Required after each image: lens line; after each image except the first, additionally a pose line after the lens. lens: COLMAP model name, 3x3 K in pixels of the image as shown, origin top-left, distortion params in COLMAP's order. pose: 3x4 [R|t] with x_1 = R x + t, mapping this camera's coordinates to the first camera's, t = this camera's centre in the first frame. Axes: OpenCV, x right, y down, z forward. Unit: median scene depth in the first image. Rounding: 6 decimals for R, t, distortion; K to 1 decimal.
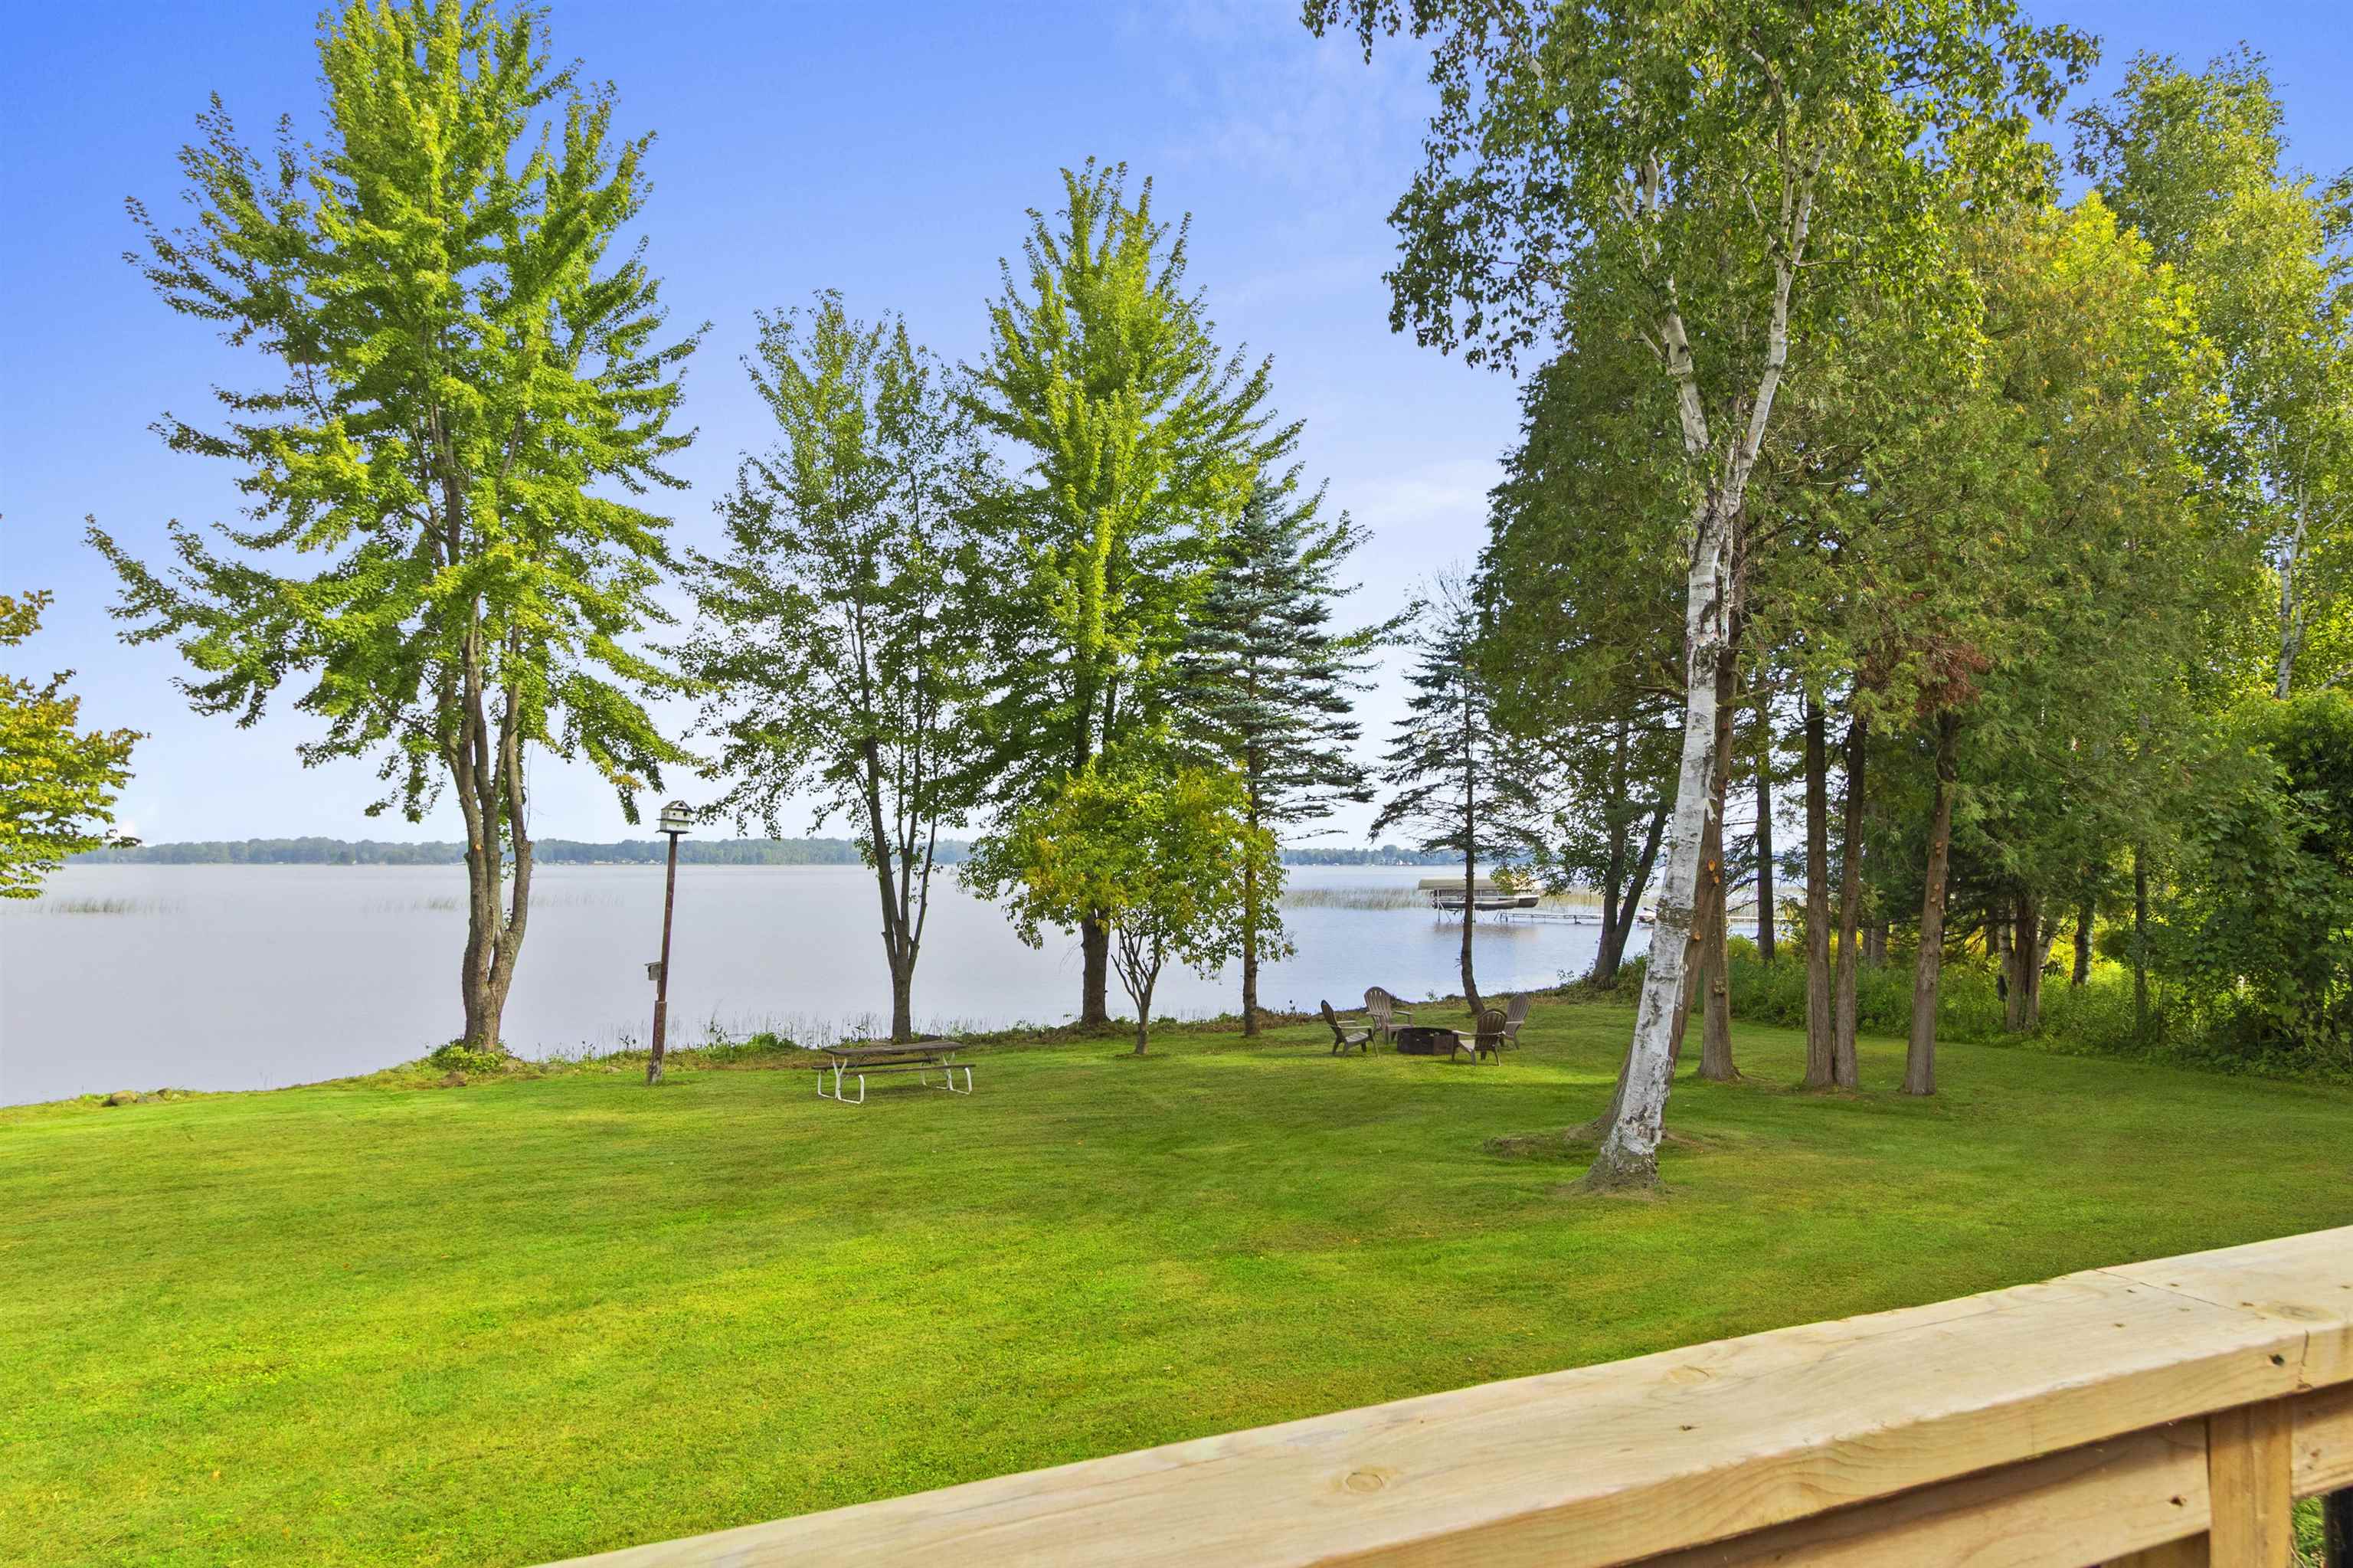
lens RADIAL K [[1443.0, 0, 1178.7], [0, 1443.0, 789.1], [0, 0, 1]] dist [-0.001113, -0.001990]
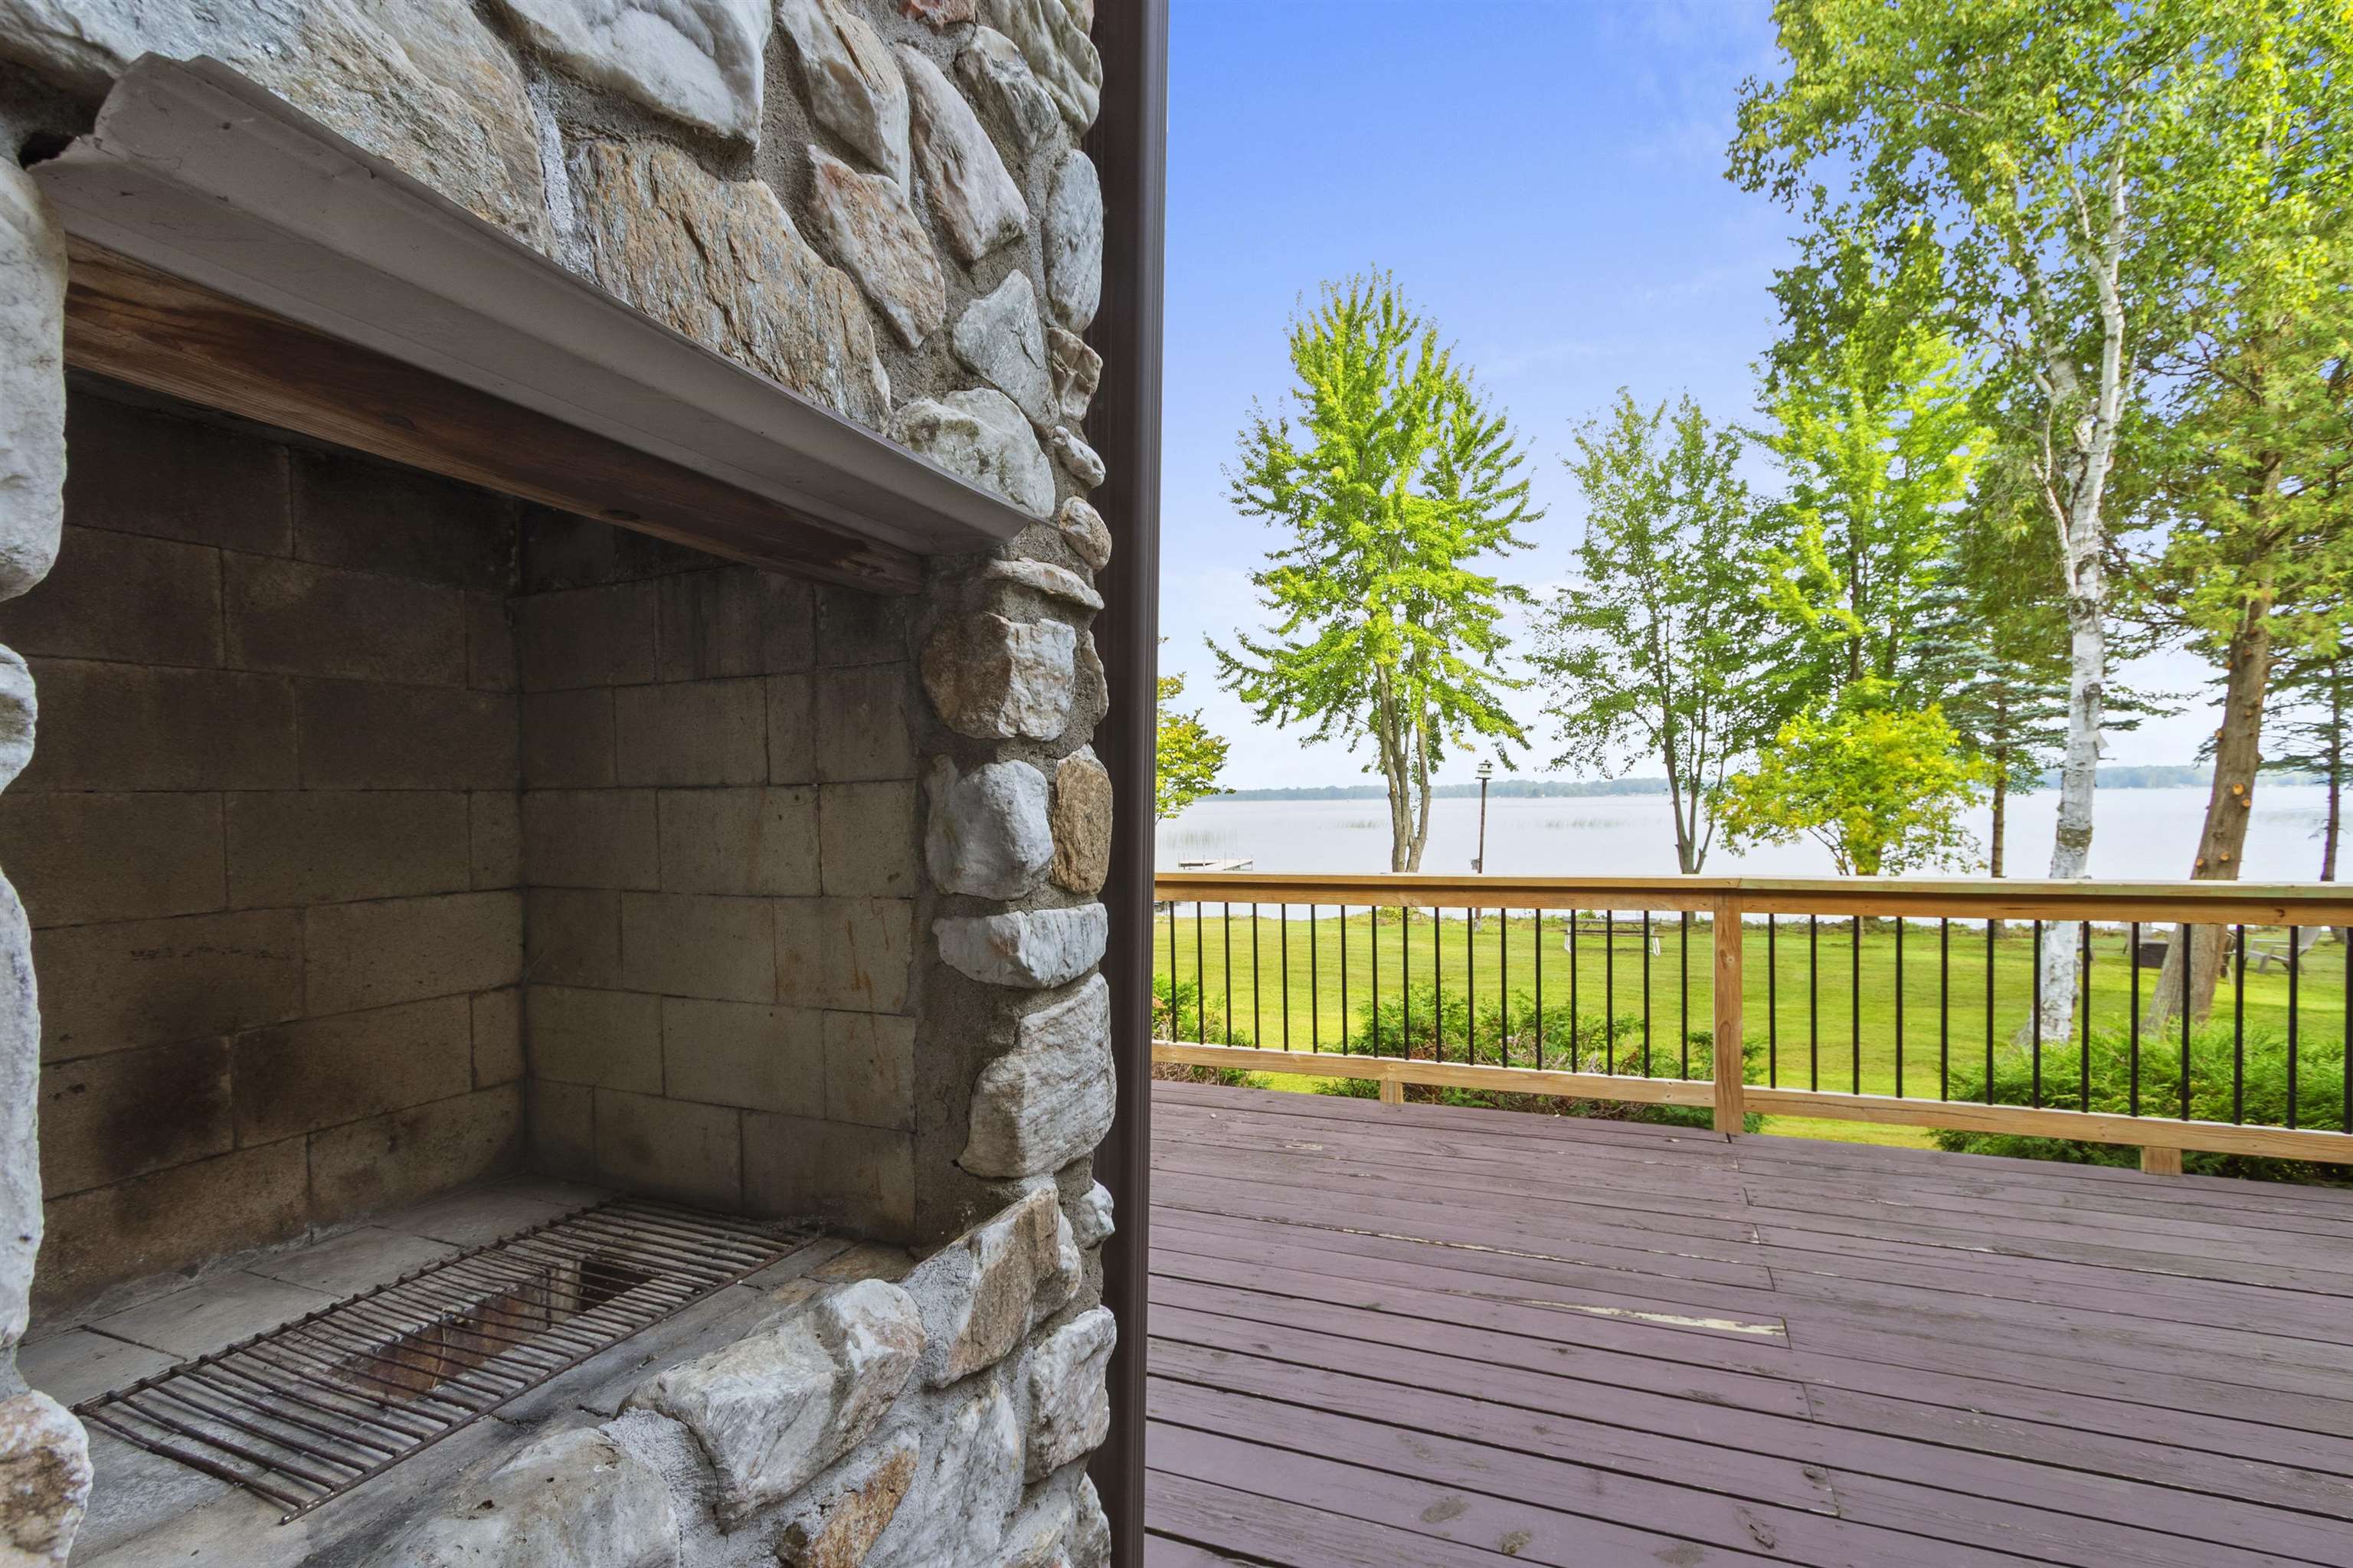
lens RADIAL K [[1070.2, 0, 1171.7], [0, 1070.2, 795.3], [0, 0, 1]] dist [0.000423, 0.000023]
pose [[0.665056, -0.013346, -0.746674, 0.291347], [0.050077, 0.998387, 0.026759, -0.000489], [0.745113, -0.055187, 0.664651, -0.045965]]
